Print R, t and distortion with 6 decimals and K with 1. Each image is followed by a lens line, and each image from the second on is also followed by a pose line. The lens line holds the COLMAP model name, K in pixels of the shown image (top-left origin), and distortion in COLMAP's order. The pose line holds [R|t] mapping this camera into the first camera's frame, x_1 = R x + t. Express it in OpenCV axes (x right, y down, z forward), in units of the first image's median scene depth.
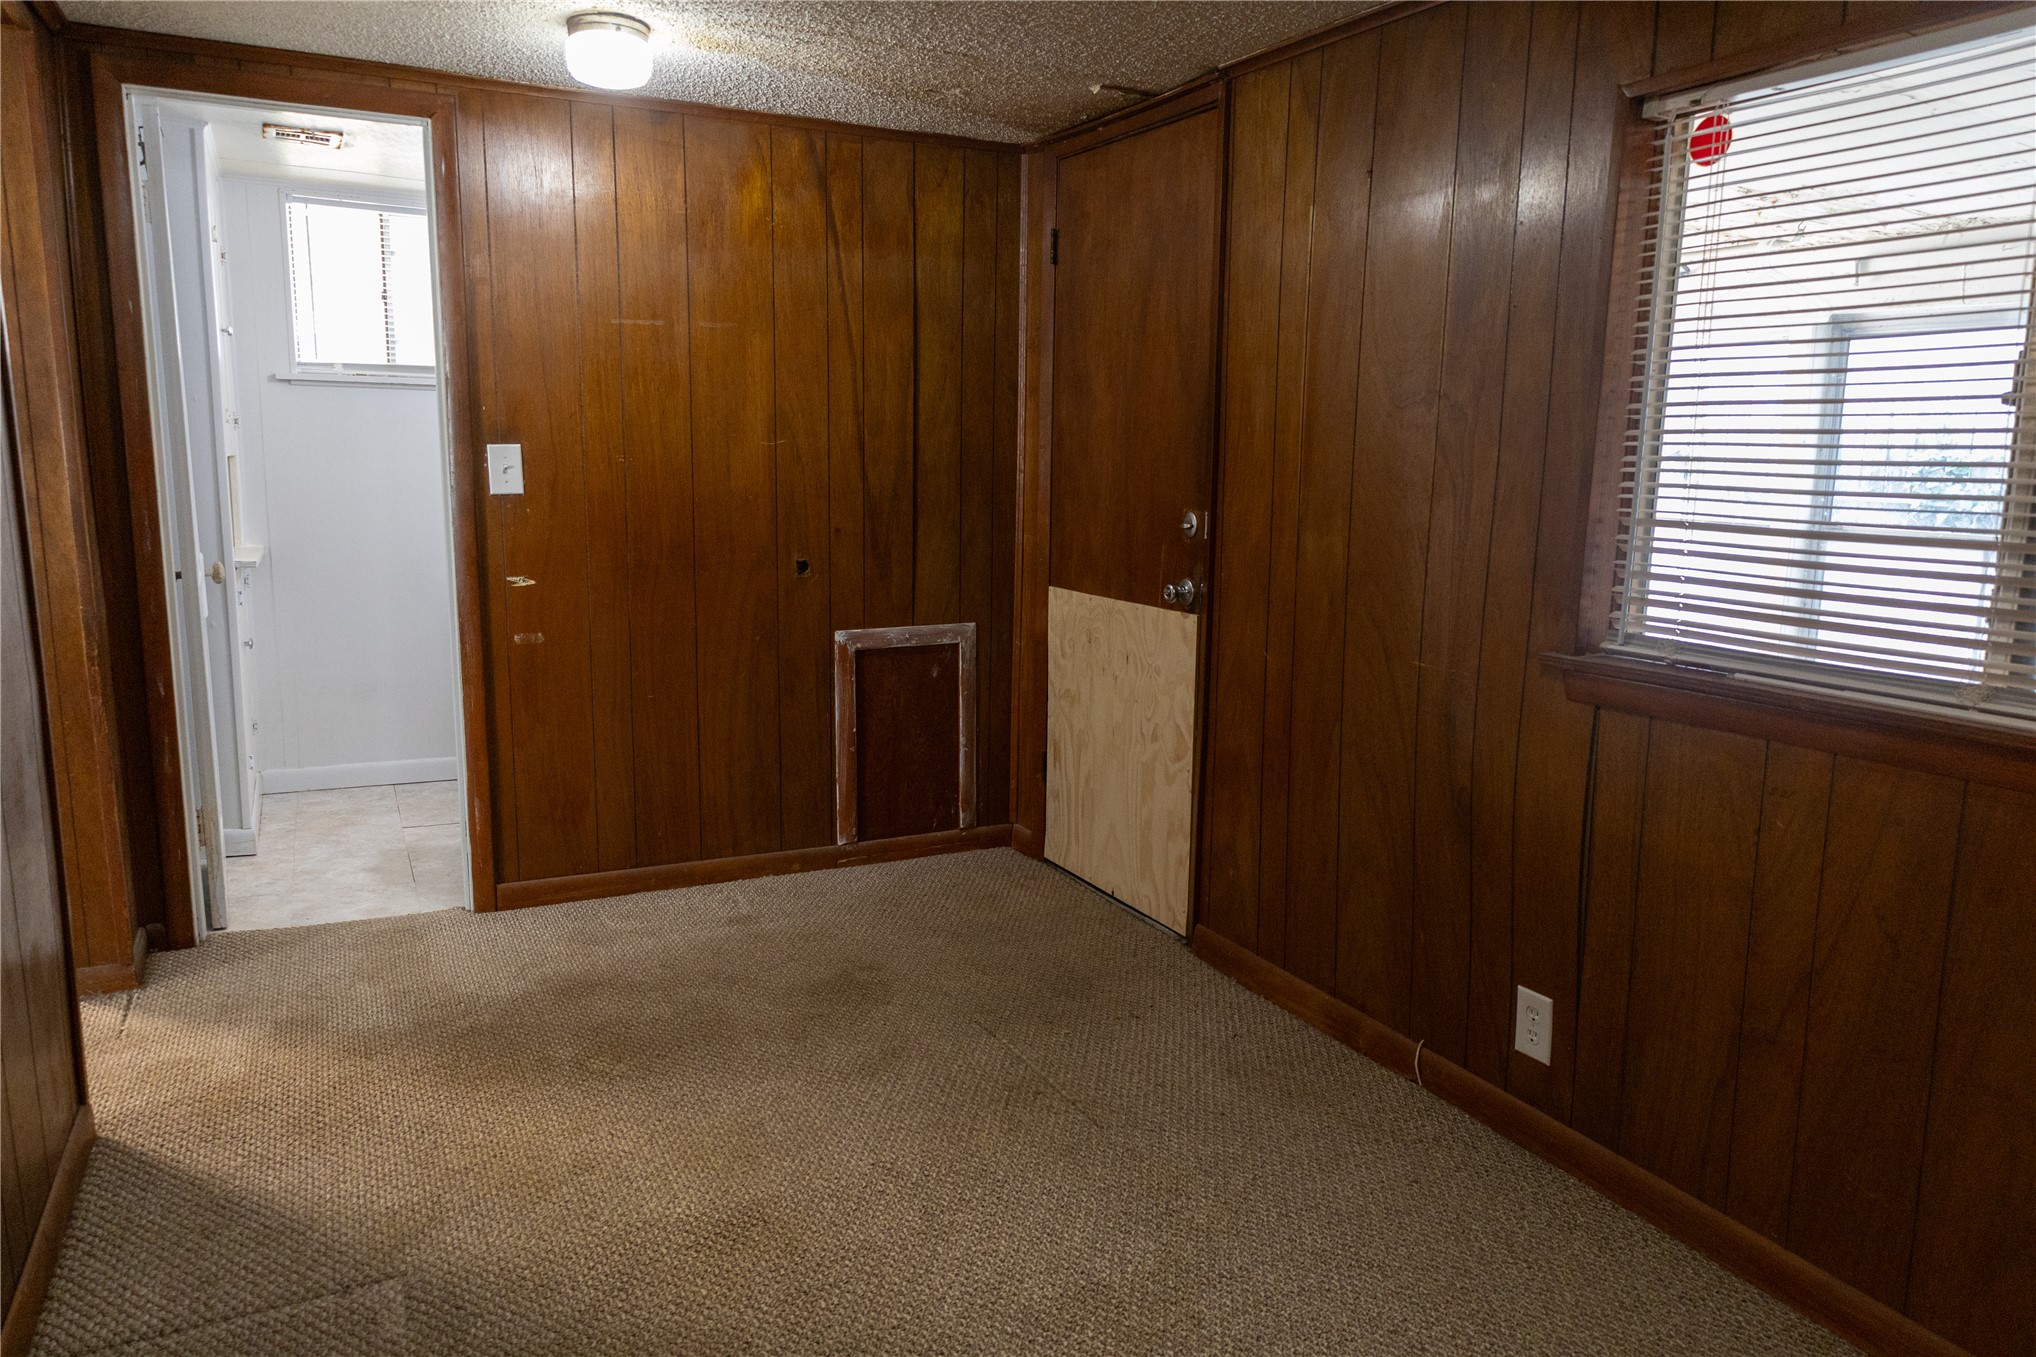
lens RADIAL K [[1410.5, 0, 1018.0], [0, 1410.5, 678.5], [0, 0, 1]] dist [0.005629, 0.002742]
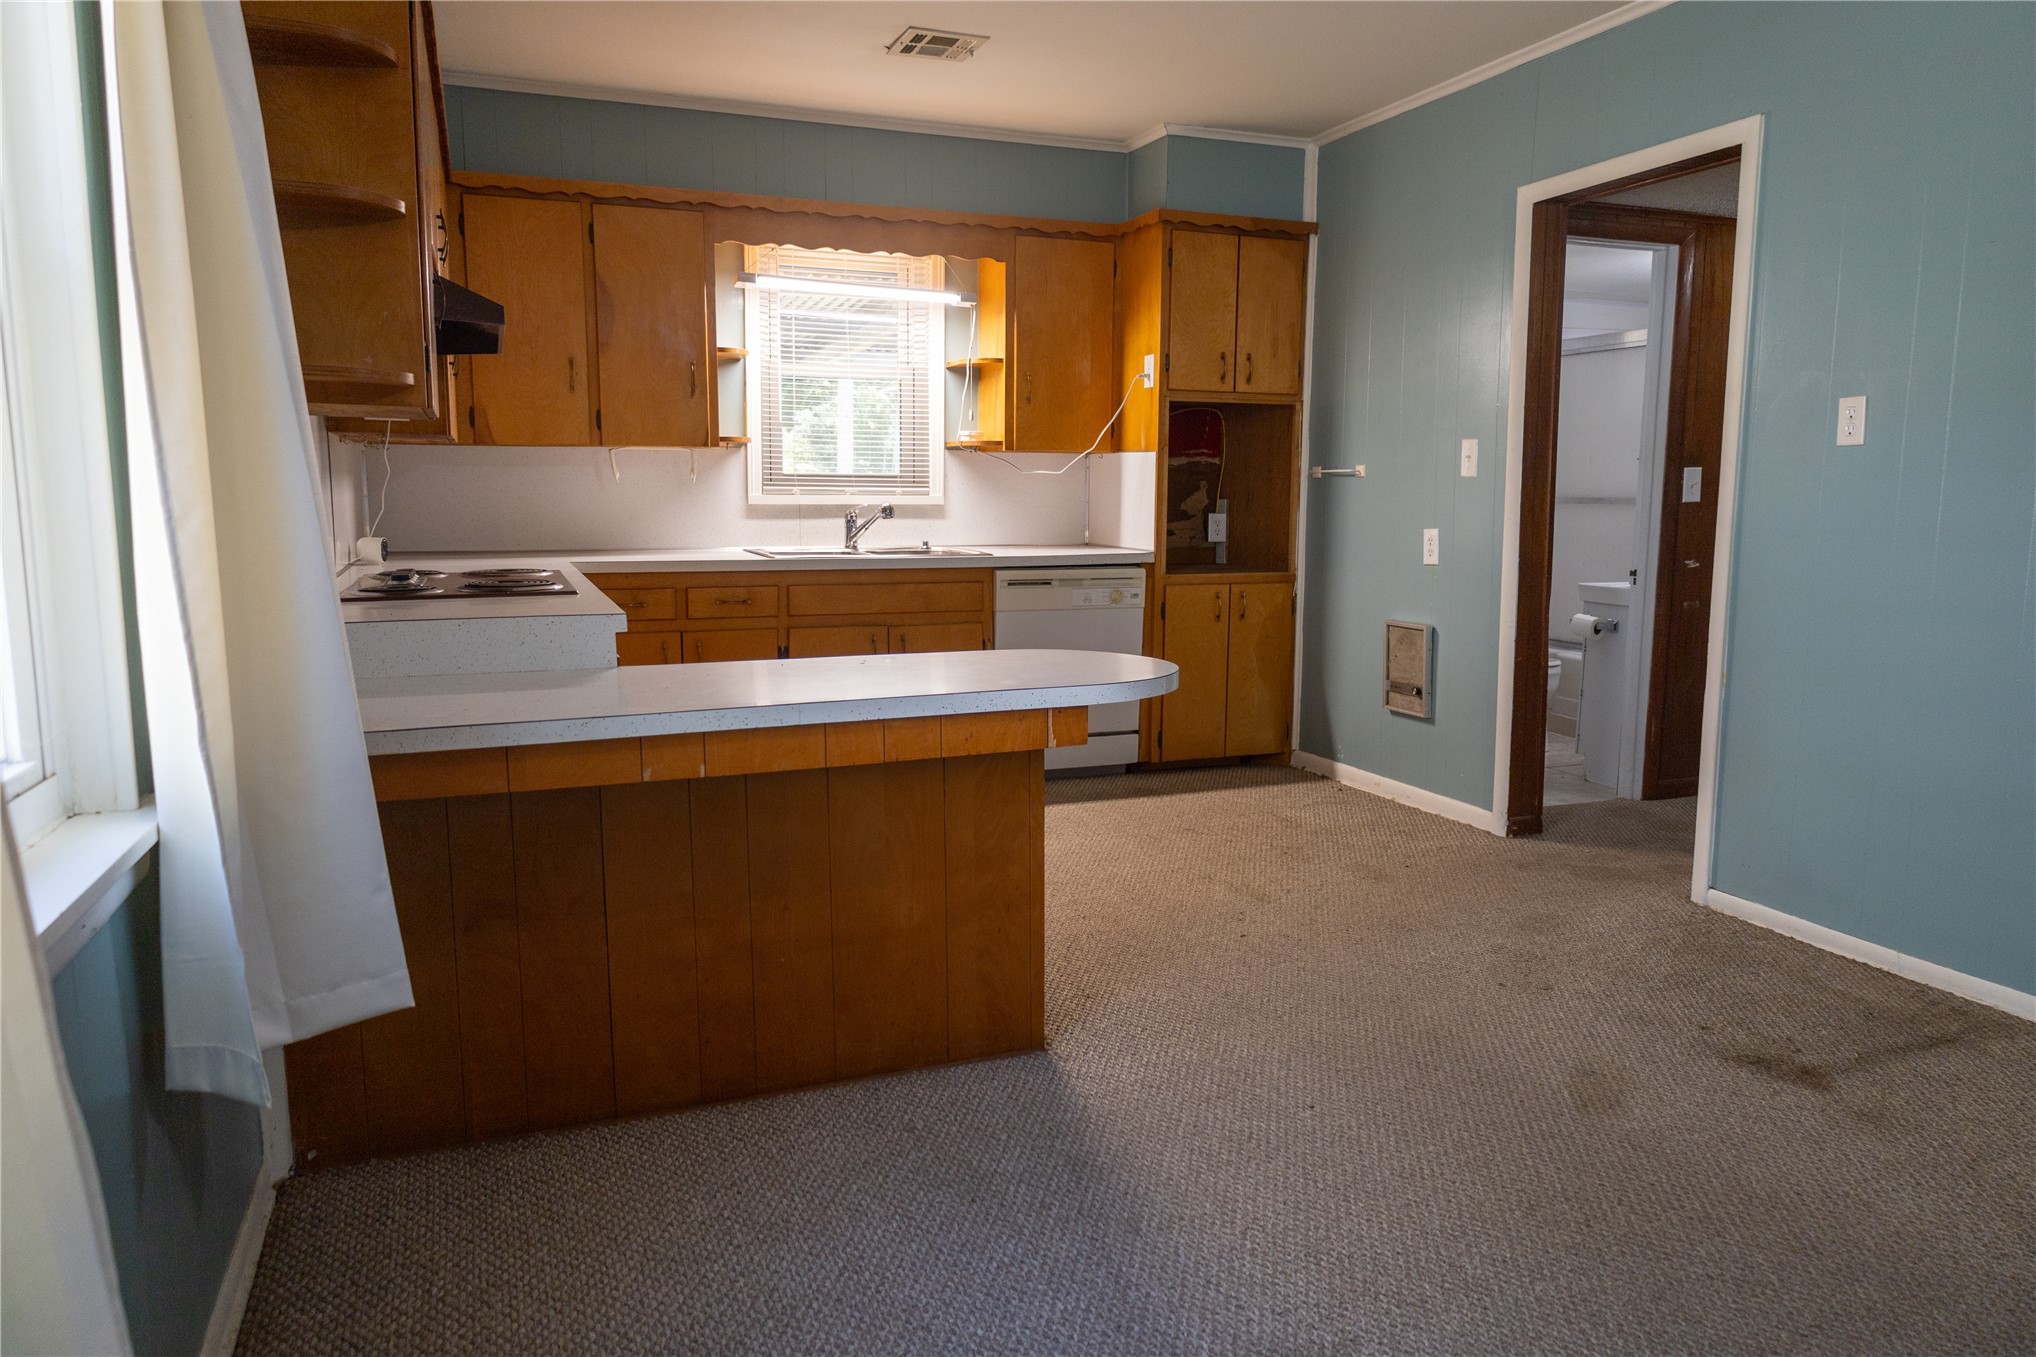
lens RADIAL K [[1376.2, 0, 1050.1], [0, 1376.2, 674.9], [0, 0, 1]] dist [-0.003152, -0.001702]
pose [[0.996675, 0.003392, -0.081409, -1.107886], [-0.006132, 0.999422, -0.033433, 0.114962], [0.081249, 0.033821, 0.996120, -0.519646]]
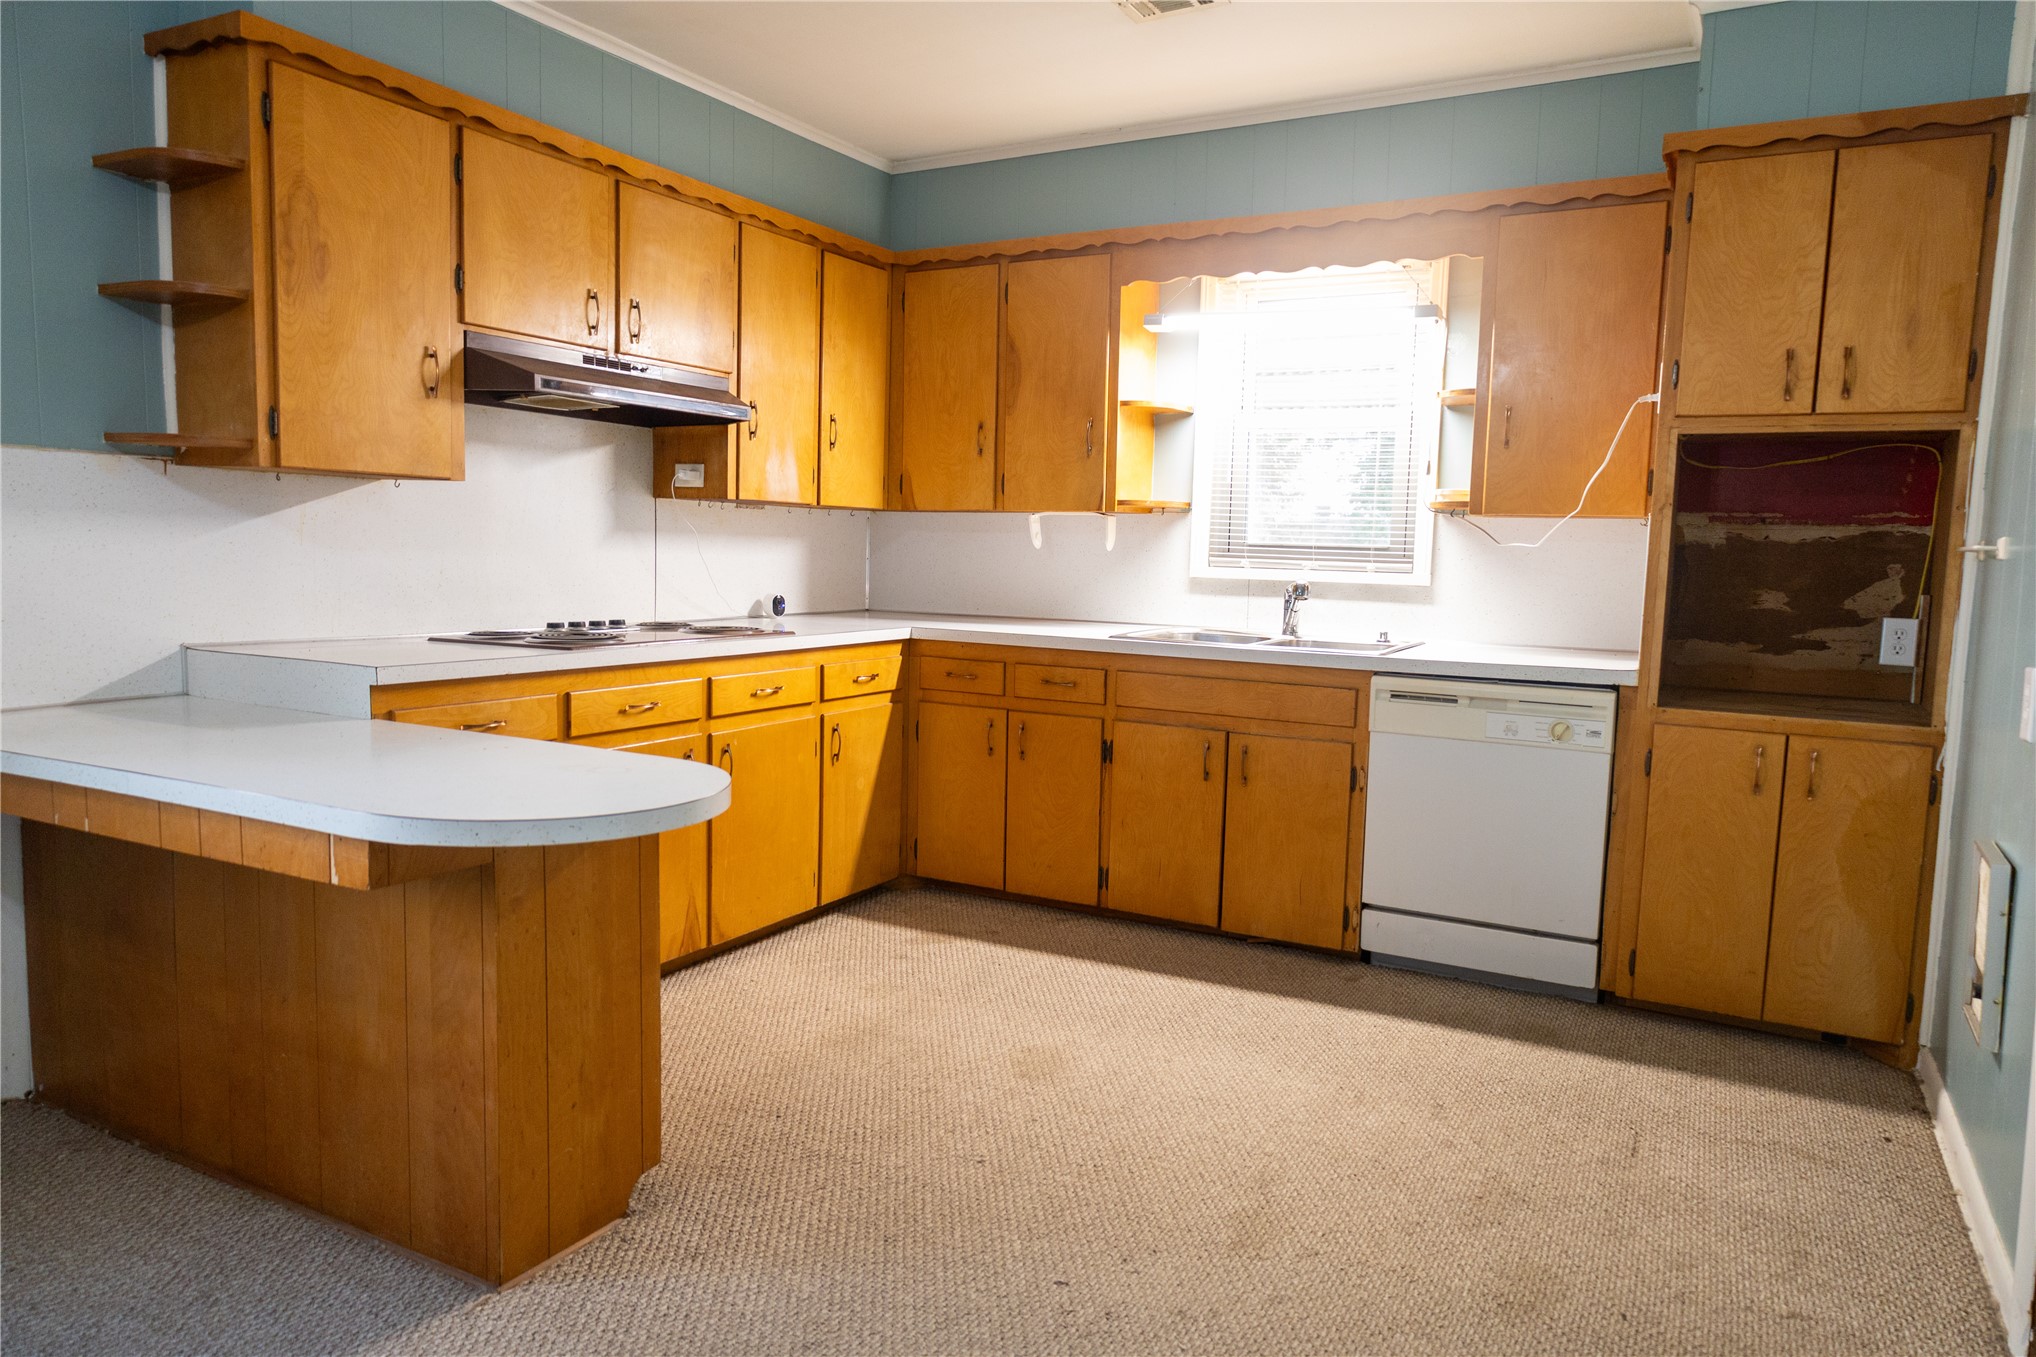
lens RADIAL K [[1330.1, 0, 1018.0], [0, 1330.1, 678.5], [0, 0, 1]] dist [-0.002445, 0.002177]
pose [[0.559638, 0.083861, -0.824483, -0.485567], [-0.157846, 0.987441, -0.006706, -0.011166], [0.813566, 0.133894, 0.565847, 0.233661]]
